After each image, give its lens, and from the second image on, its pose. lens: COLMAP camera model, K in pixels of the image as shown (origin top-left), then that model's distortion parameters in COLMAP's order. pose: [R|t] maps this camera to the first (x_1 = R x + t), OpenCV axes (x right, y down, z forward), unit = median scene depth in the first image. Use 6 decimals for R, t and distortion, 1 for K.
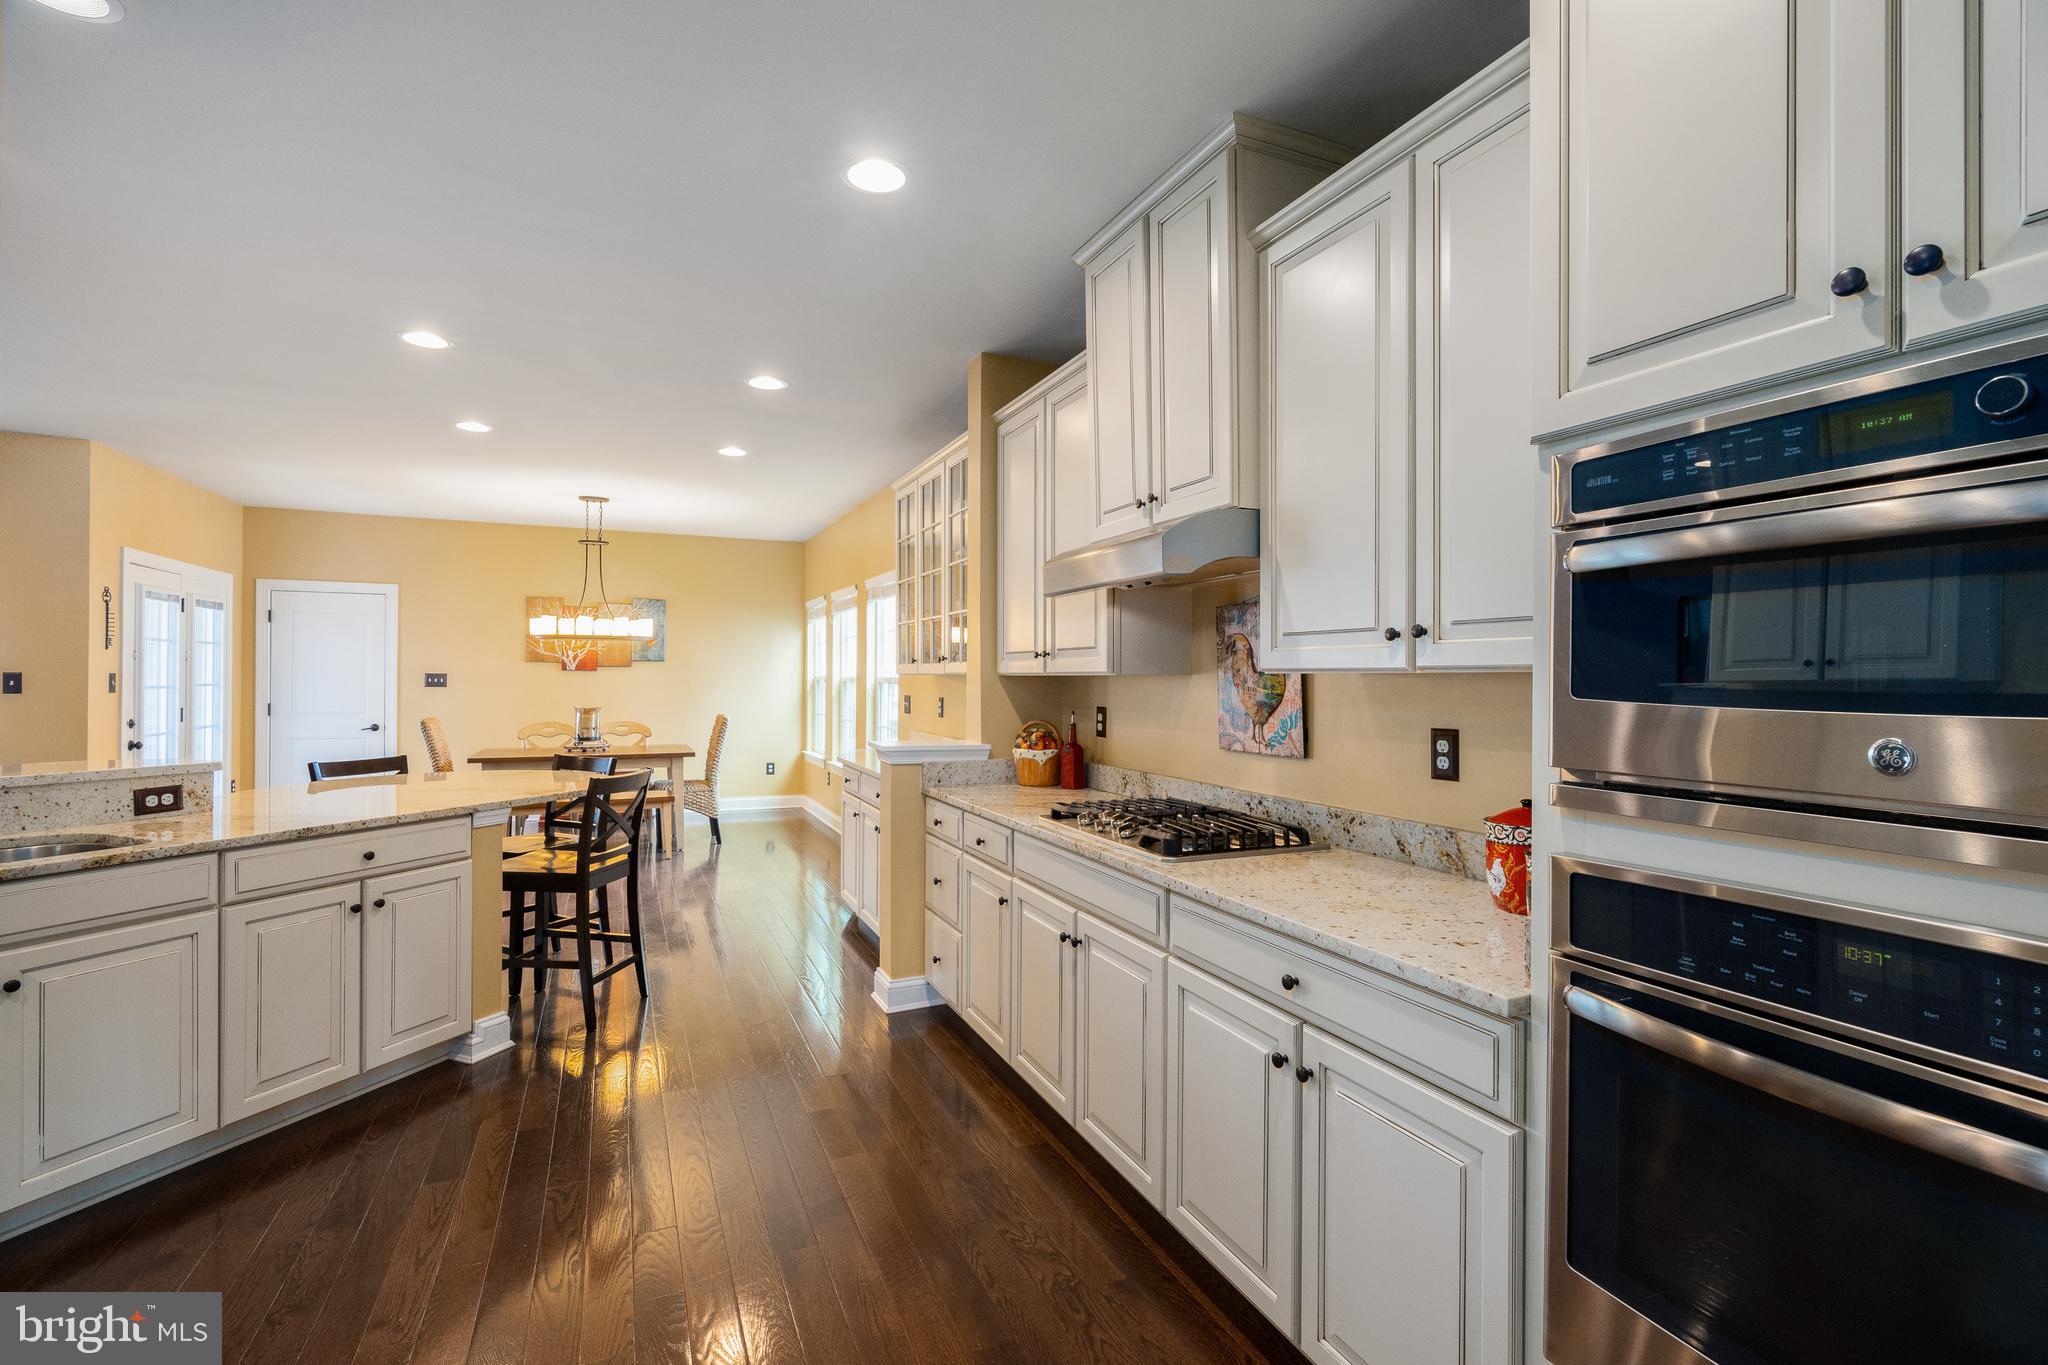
lens RADIAL K [[917.1, 0, 1026.4], [0, 917.1, 679.7], [0, 0, 1]] dist [-0.012555, 0.005704]
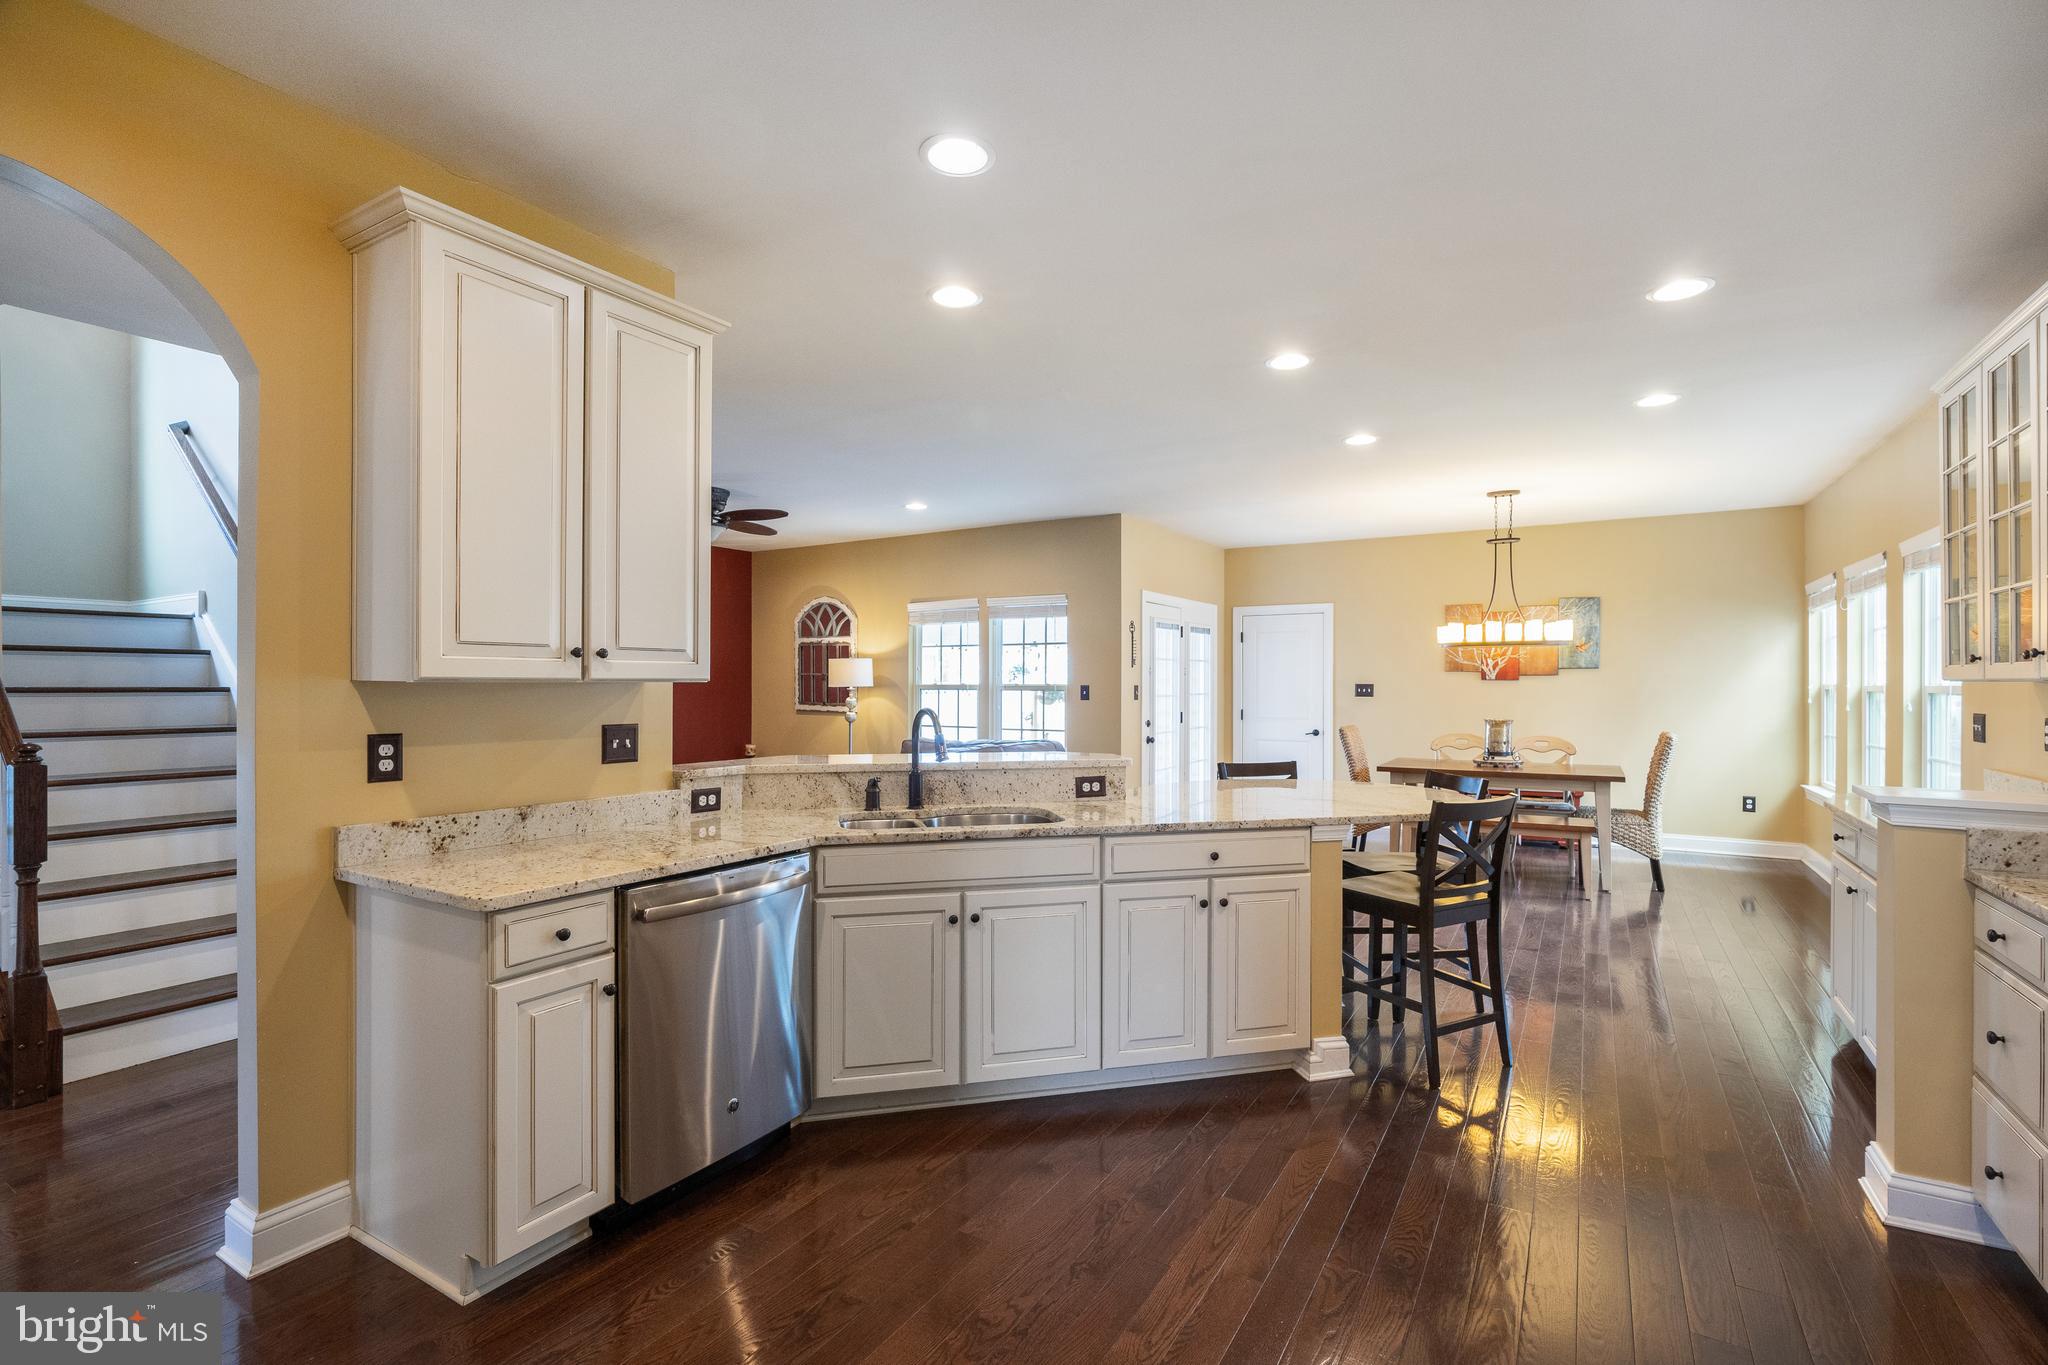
lens RADIAL K [[918.9, 0, 1034.7], [0, 918.9, 689.8], [0, 0, 1]] dist [-0.013402, 0.006104]
pose [[0.569701, -0.001183, -0.821851, 0.019040], [0.001402, 0.999999, -0.000467, -0.000124], [0.821851, -0.000886, 0.569702, 0.108560]]
